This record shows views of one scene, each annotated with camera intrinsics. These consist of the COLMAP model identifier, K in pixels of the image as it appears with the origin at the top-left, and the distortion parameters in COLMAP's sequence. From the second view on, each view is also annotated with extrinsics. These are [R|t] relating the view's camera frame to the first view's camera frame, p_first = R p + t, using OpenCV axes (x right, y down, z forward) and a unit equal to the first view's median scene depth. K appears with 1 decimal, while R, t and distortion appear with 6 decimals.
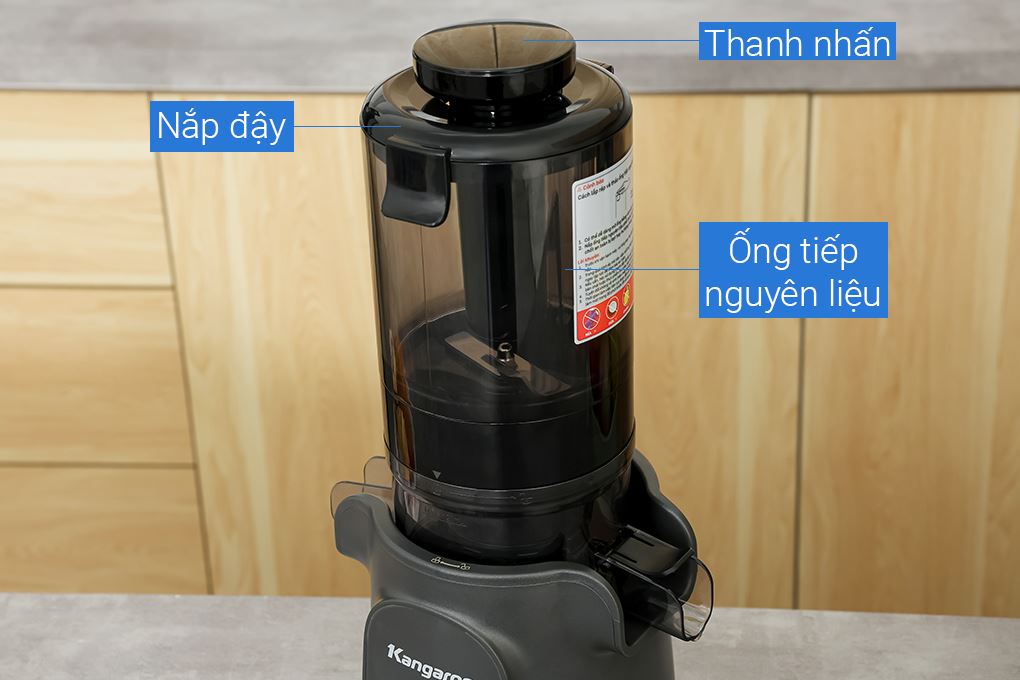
lens RADIAL K [[2104.1, 0, 510.0], [0, 2104.1, 340.0], [0, 0, 1]] dist [0.247805, -0.141856]
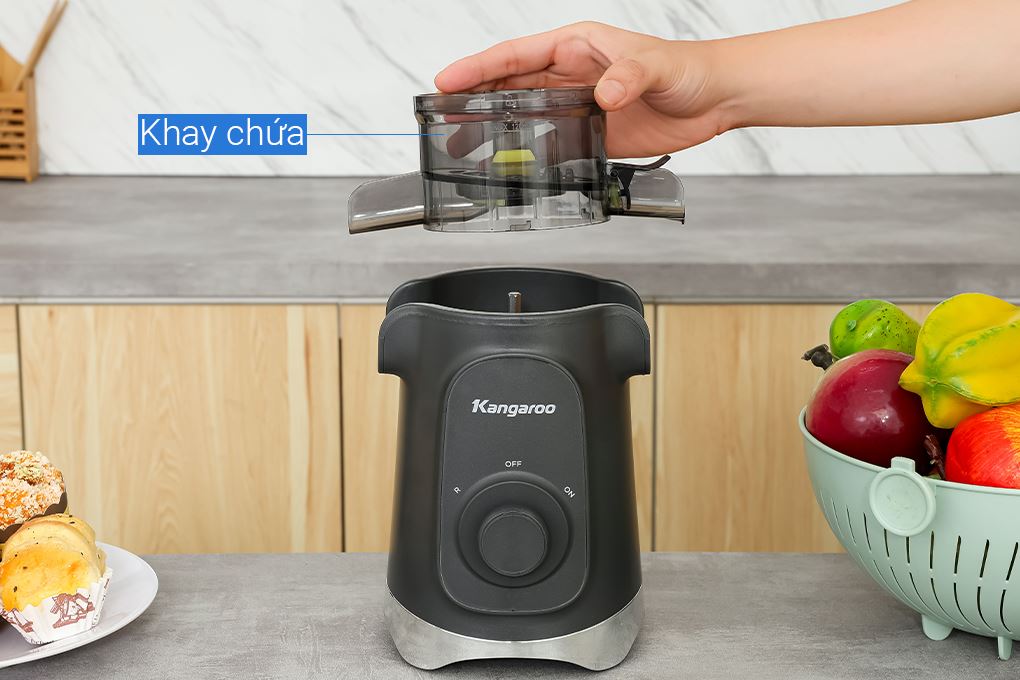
lens RADIAL K [[2291.1, 0, 505.3], [0, 2291.1, 321.3], [0, 0, 1]] dist [0.287693, -0.394258]
pose [[0.994845, 0.013016, 0.100566, -0.120373], [0.012199, 0.969163, -0.246118, 0.428728], [-0.100669, 0.246076, 0.964009, -0.252862]]
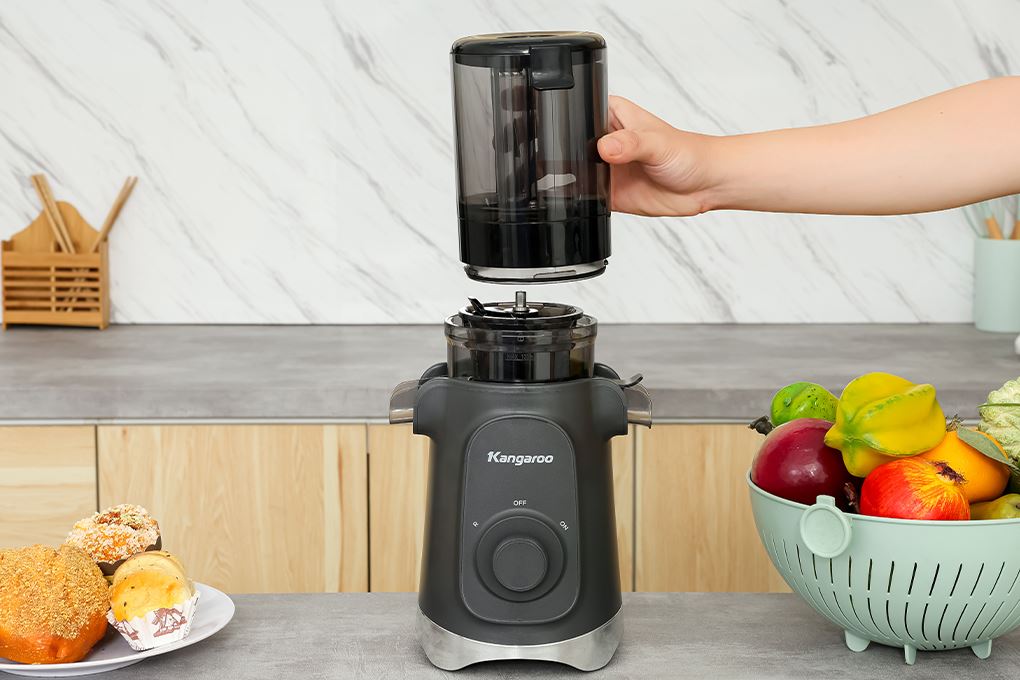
lens RADIAL K [[2104.1, 0, 510.0], [0, 2104.1, 340.0], [0, 0, 1]] dist [0.247805, -0.141856]
pose [[0.994371, 0.021084, 0.103833, -0.154786], [0.013242, 0.947588, -0.319220, 0.577922], [-0.105121, 0.318799, 0.941975, -0.468169]]
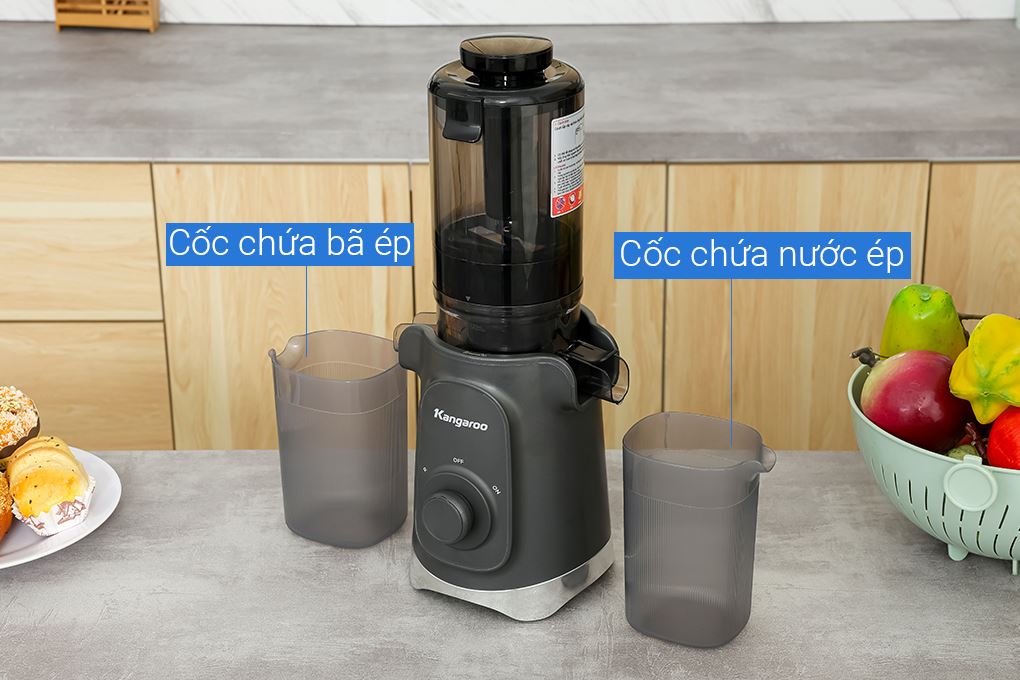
lens RADIAL K [[2083.4, 0, 510.0], [0, 2083.4, 340.0], [0, 0, 1]] dist [0.243439, -0.032007]
pose [[0.997321, -0.002468, 0.073113, -0.120198], [0.008037, 0.997077, -0.075978, 0.217350], [-0.072712, 0.076362, 0.994425, -0.646919]]
